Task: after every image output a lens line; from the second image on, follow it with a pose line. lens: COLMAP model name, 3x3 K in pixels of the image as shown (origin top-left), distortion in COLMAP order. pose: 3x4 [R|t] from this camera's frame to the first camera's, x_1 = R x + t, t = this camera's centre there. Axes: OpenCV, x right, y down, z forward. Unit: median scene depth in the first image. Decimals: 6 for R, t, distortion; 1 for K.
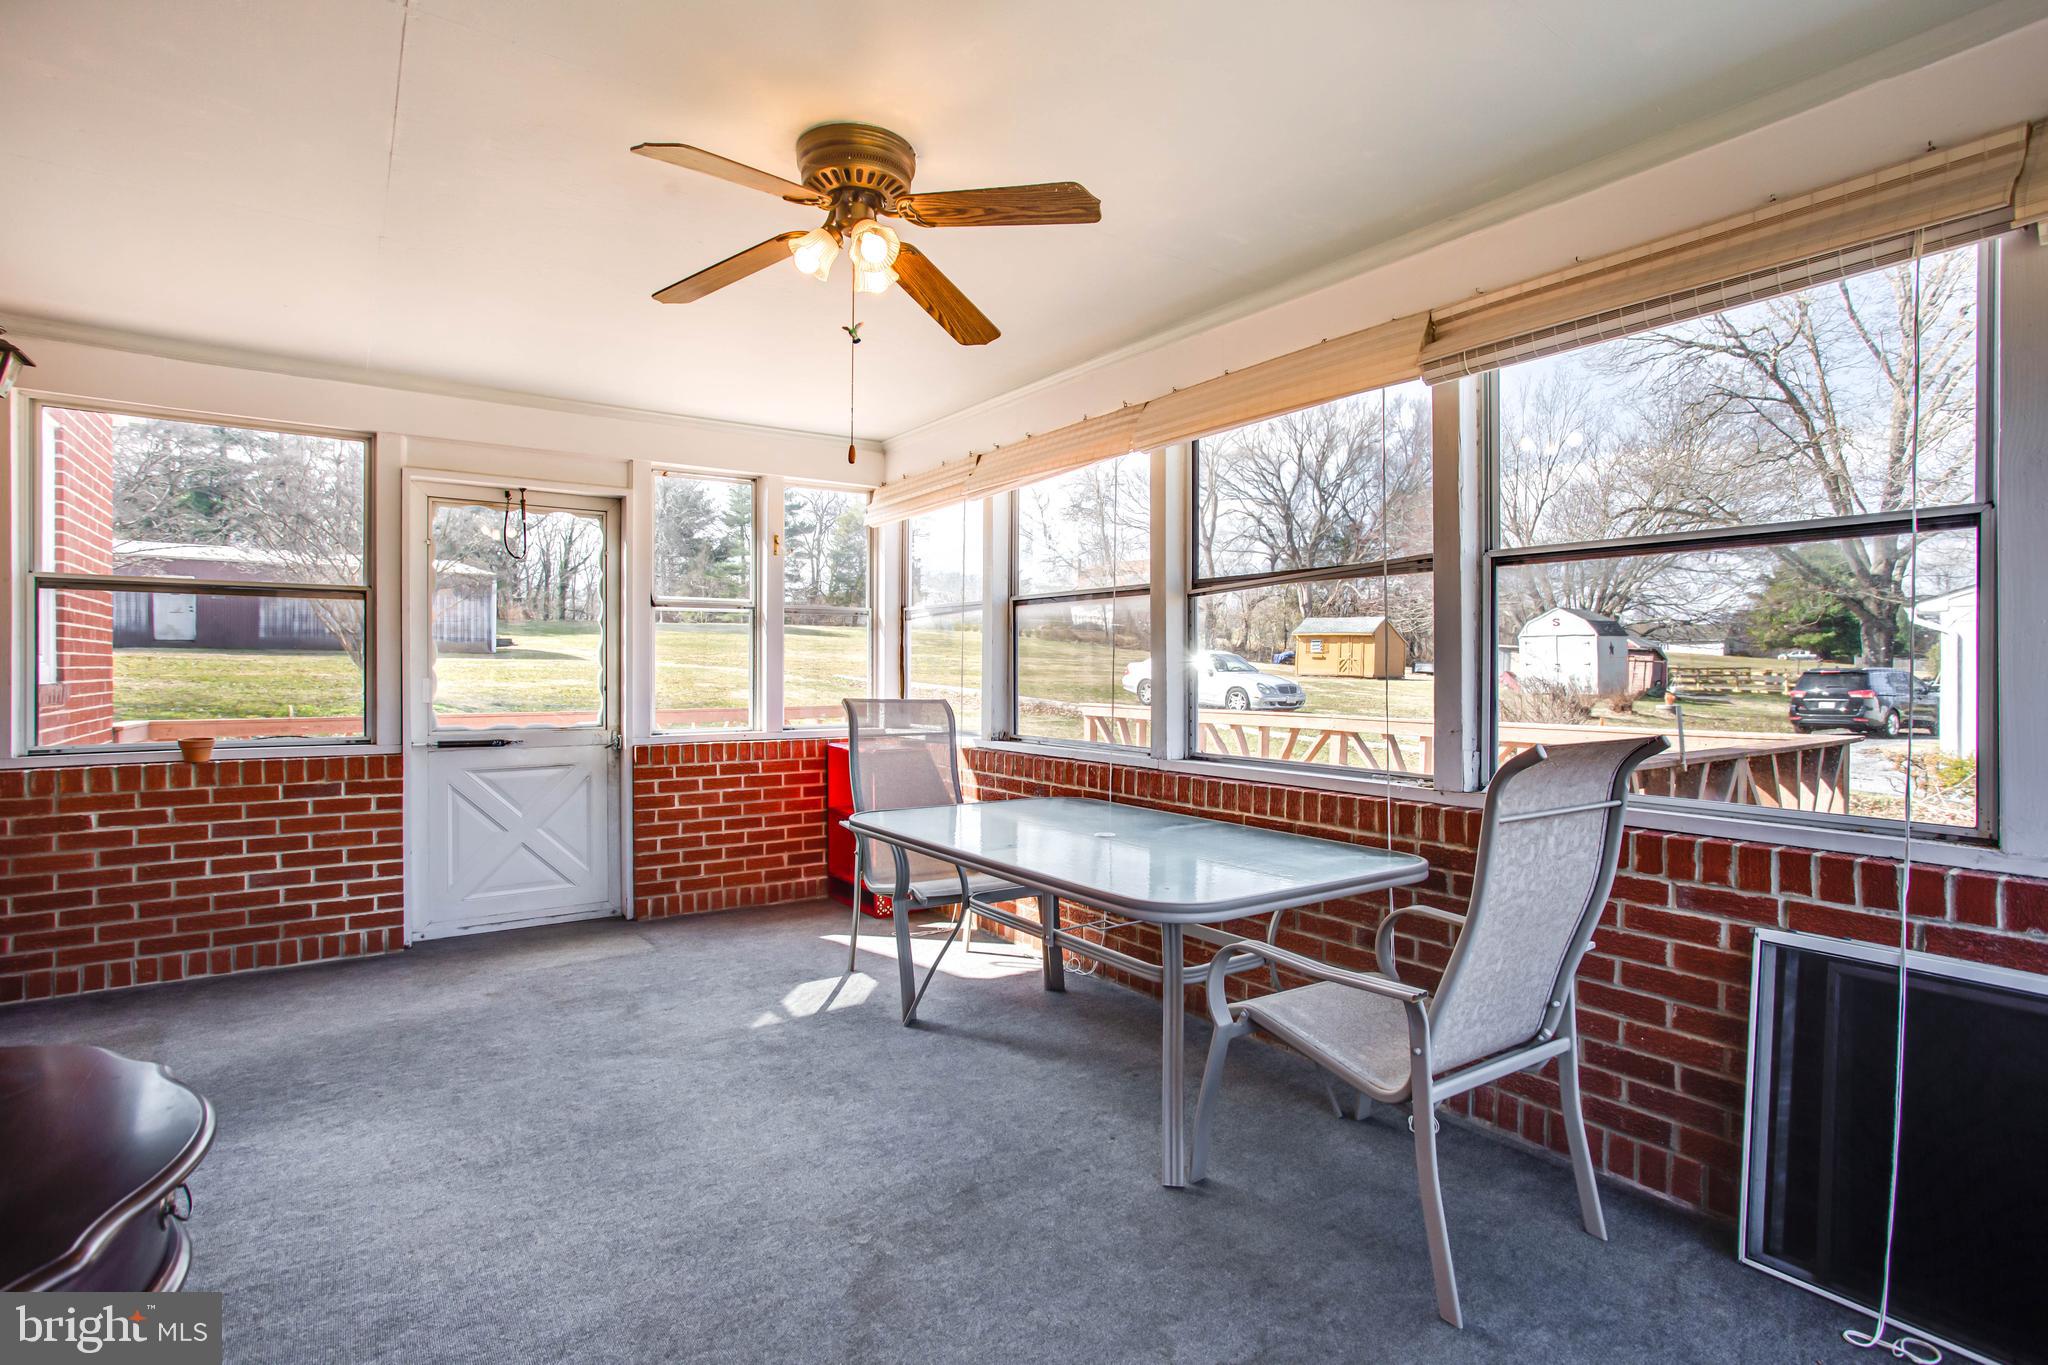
lens RADIAL K [[1007.7, 0, 1032.8], [0, 1007.7, 675.6], [0, 0, 1]] dist [-0.020211, 0.001585]
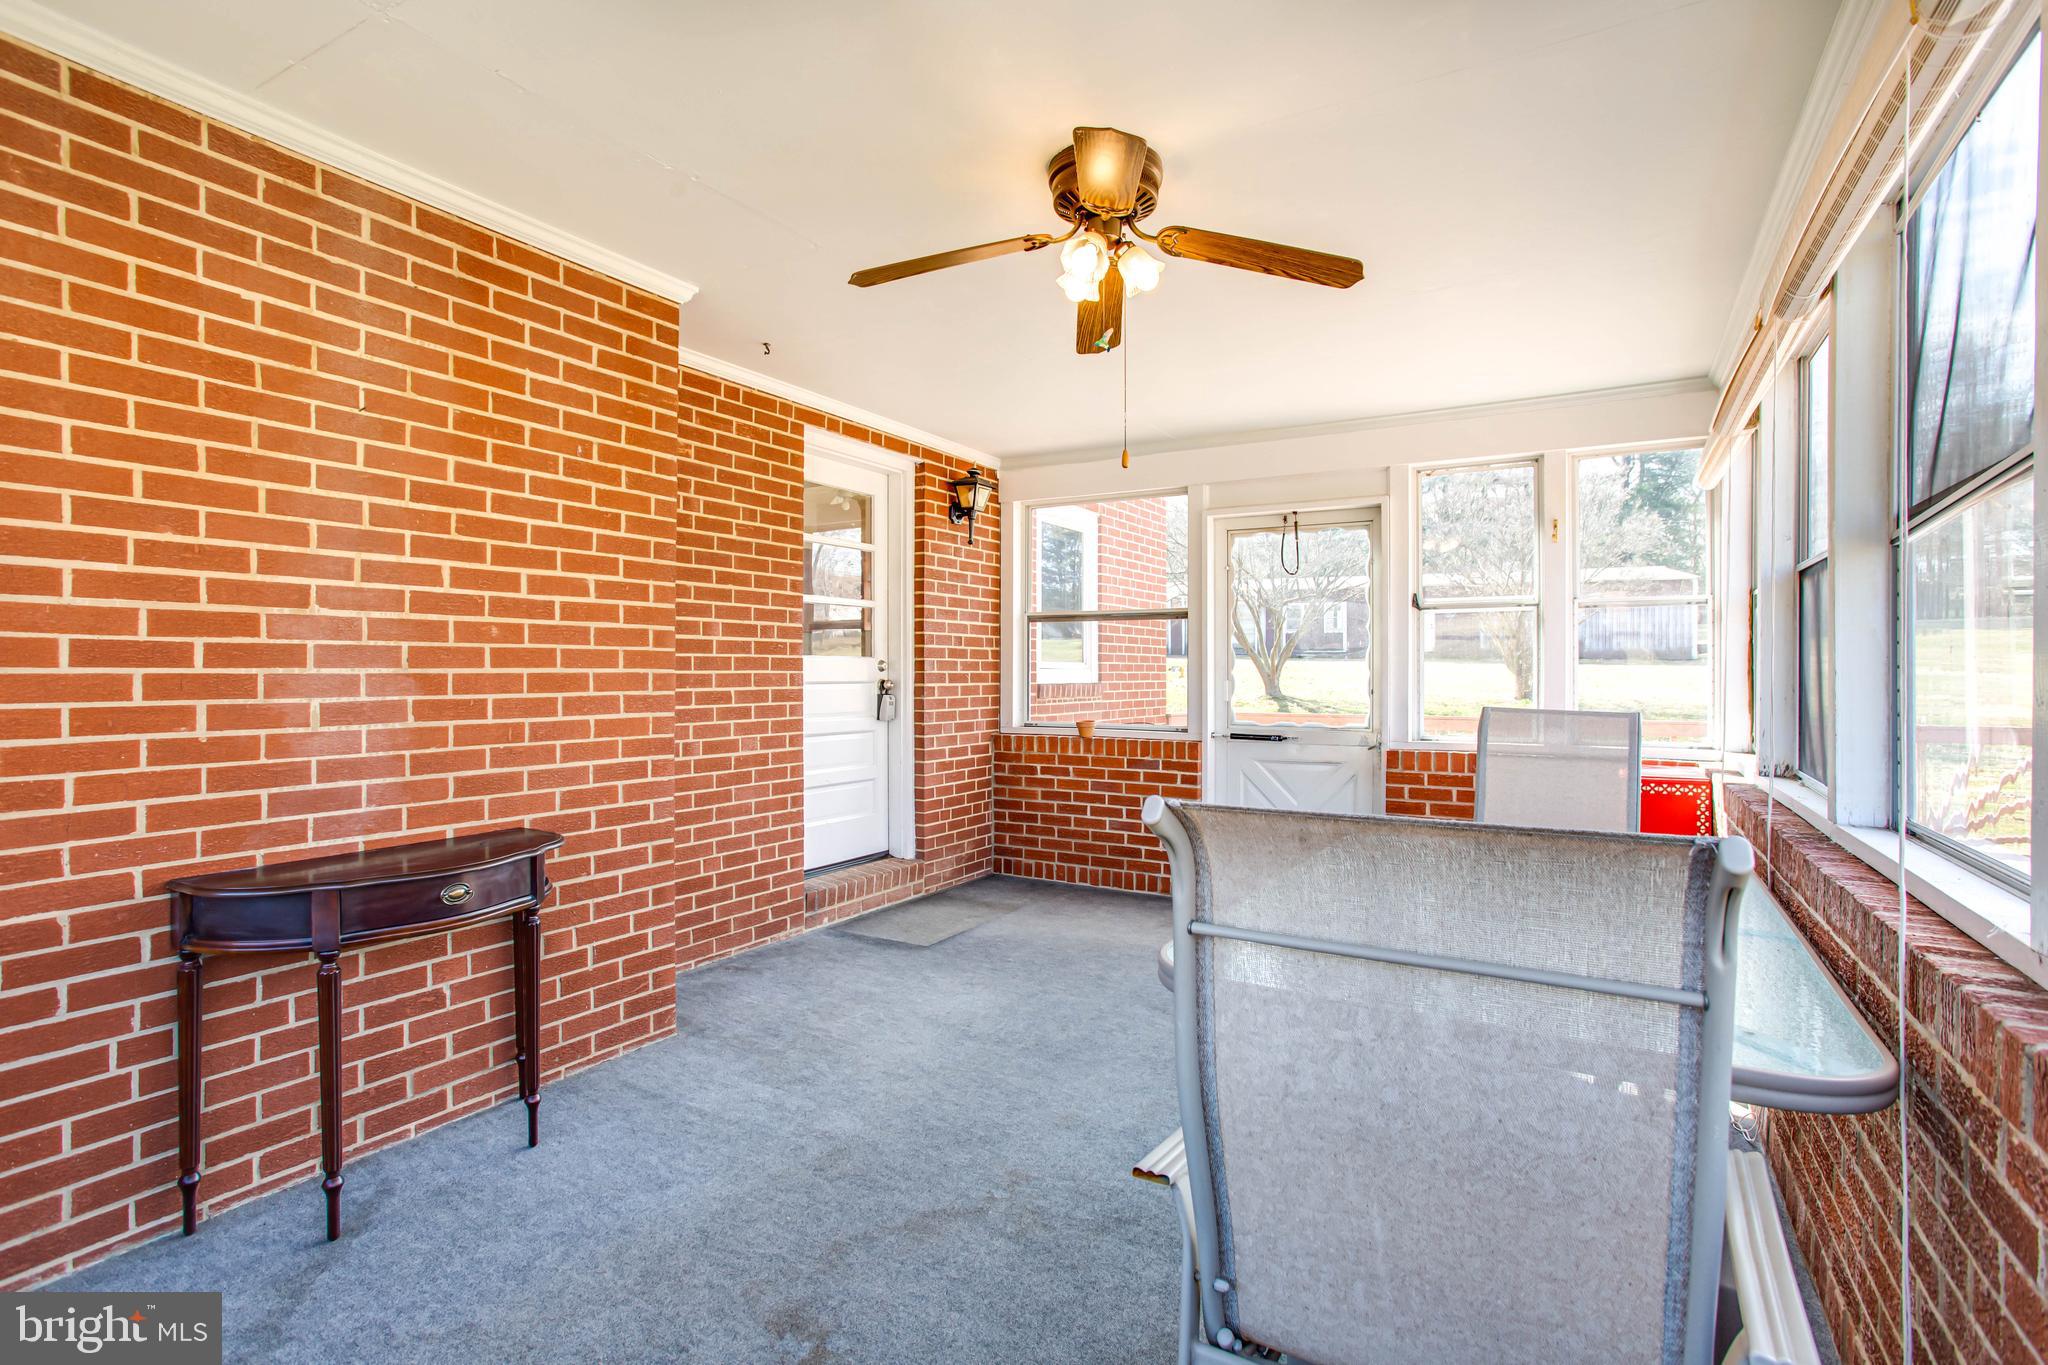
lens RADIAL K [[996.3, 0, 1024.0], [0, 996.3, 682.5], [0, 0, 1]] dist [-0.054420, 0.000173]
pose [[0.401739, 0.007869, -0.915720, 0.467228], [-0.008021, 0.999955, 0.005074, 0.000673], [0.915719, 0.005307, 0.401784, 0.340306]]
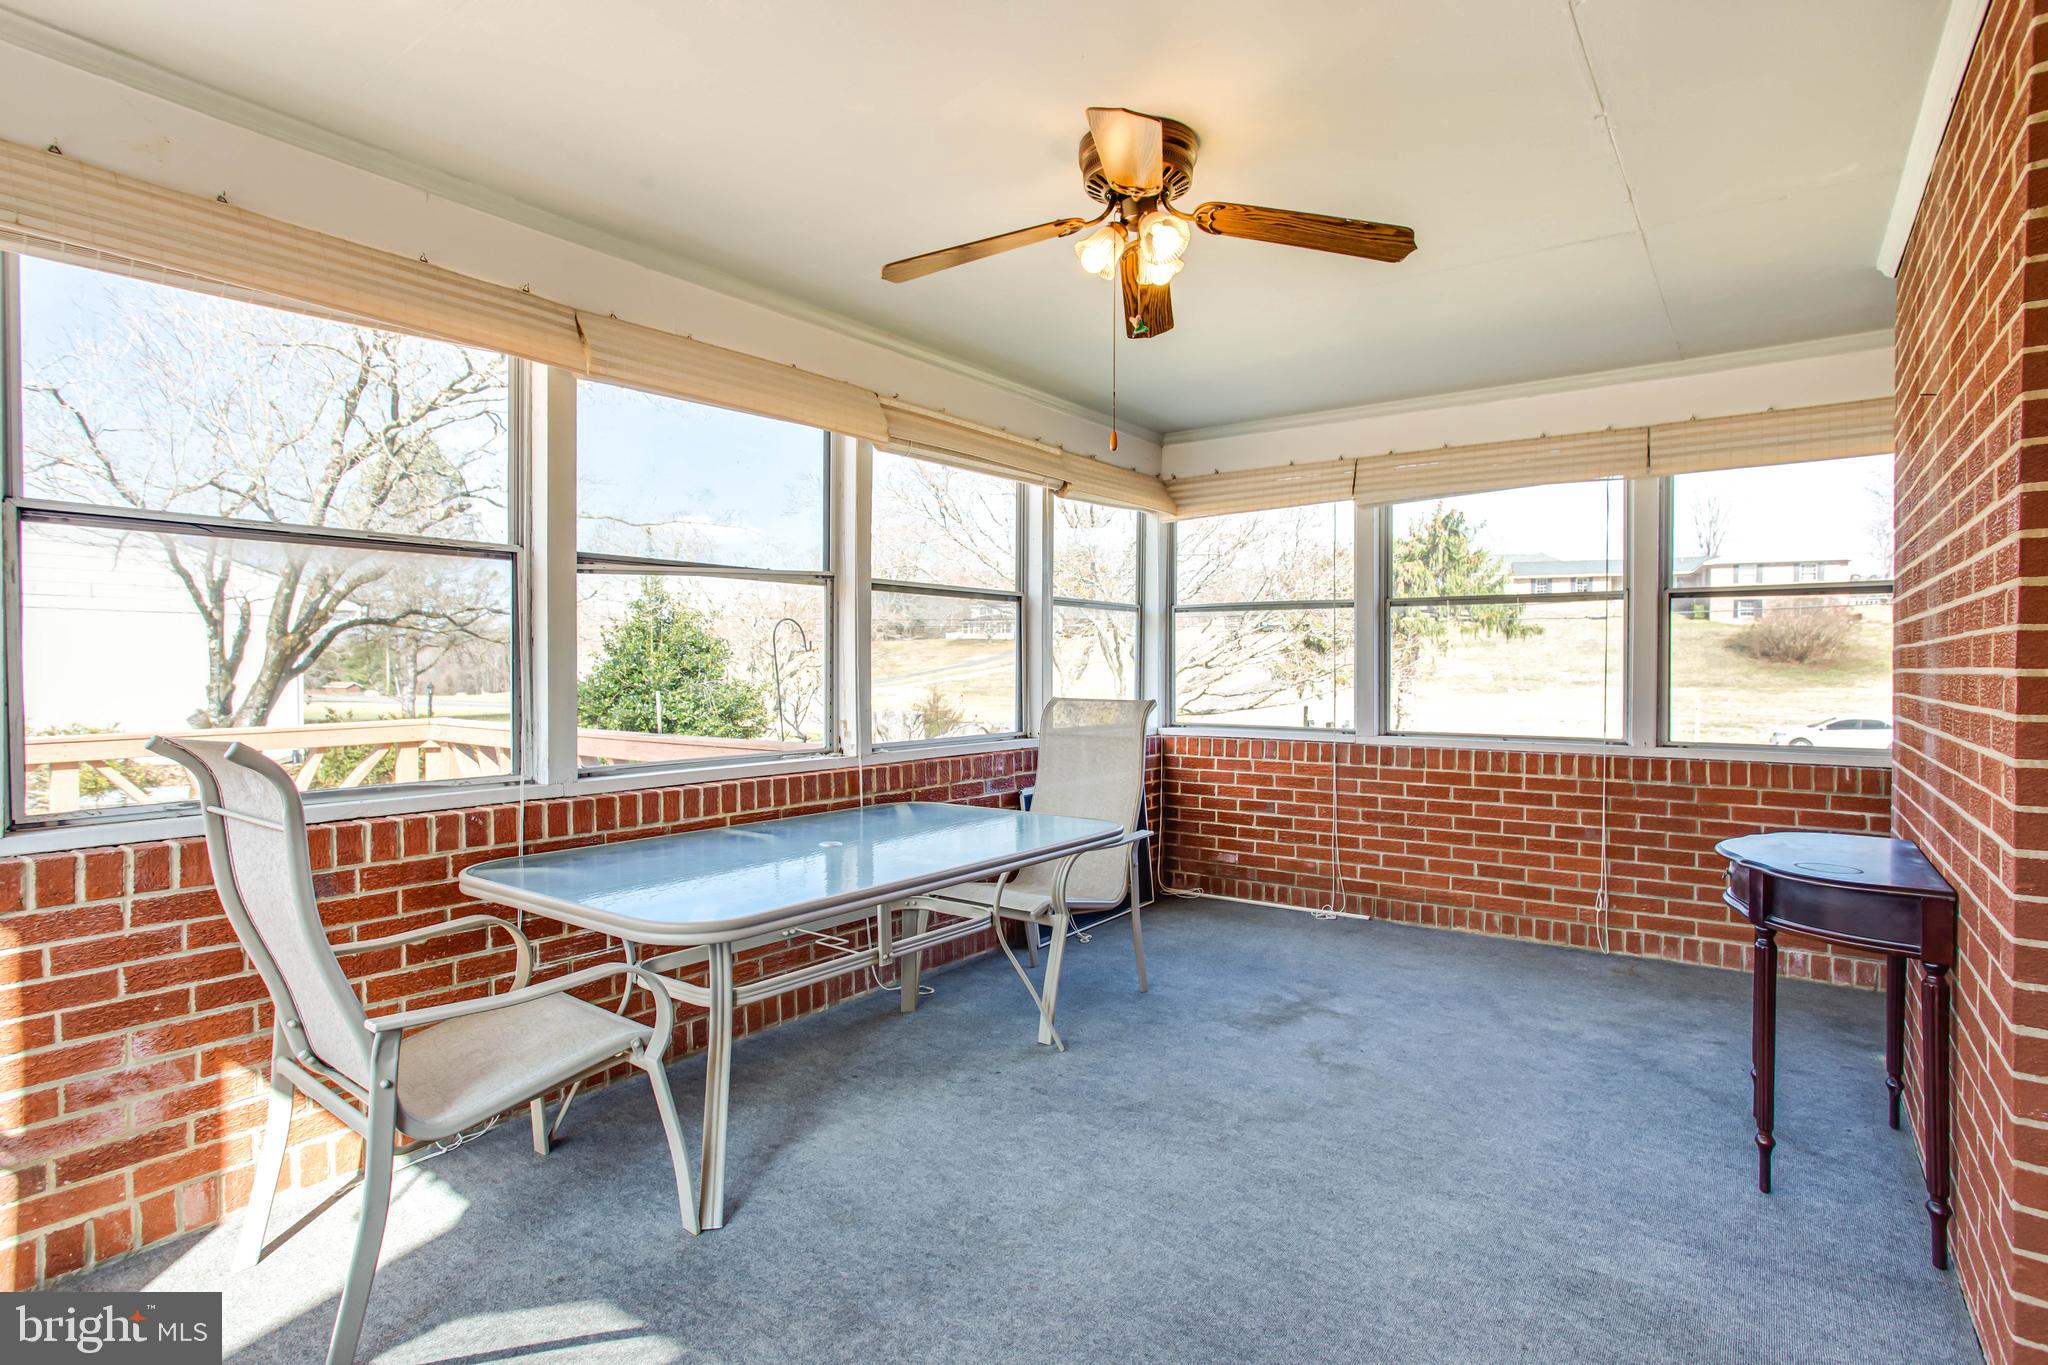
lens RADIAL K [[1007.7, 0, 1032.8], [0, 1007.7, 675.6], [0, 0, 1]] dist [-0.020211, 0.001585]
pose [[-0.309265, -0.010947, 0.950913, -0.720262], [0.003860, 0.999911, 0.012766, -0.006665], [-0.950968, 0.007618, -0.309196, 0.923093]]
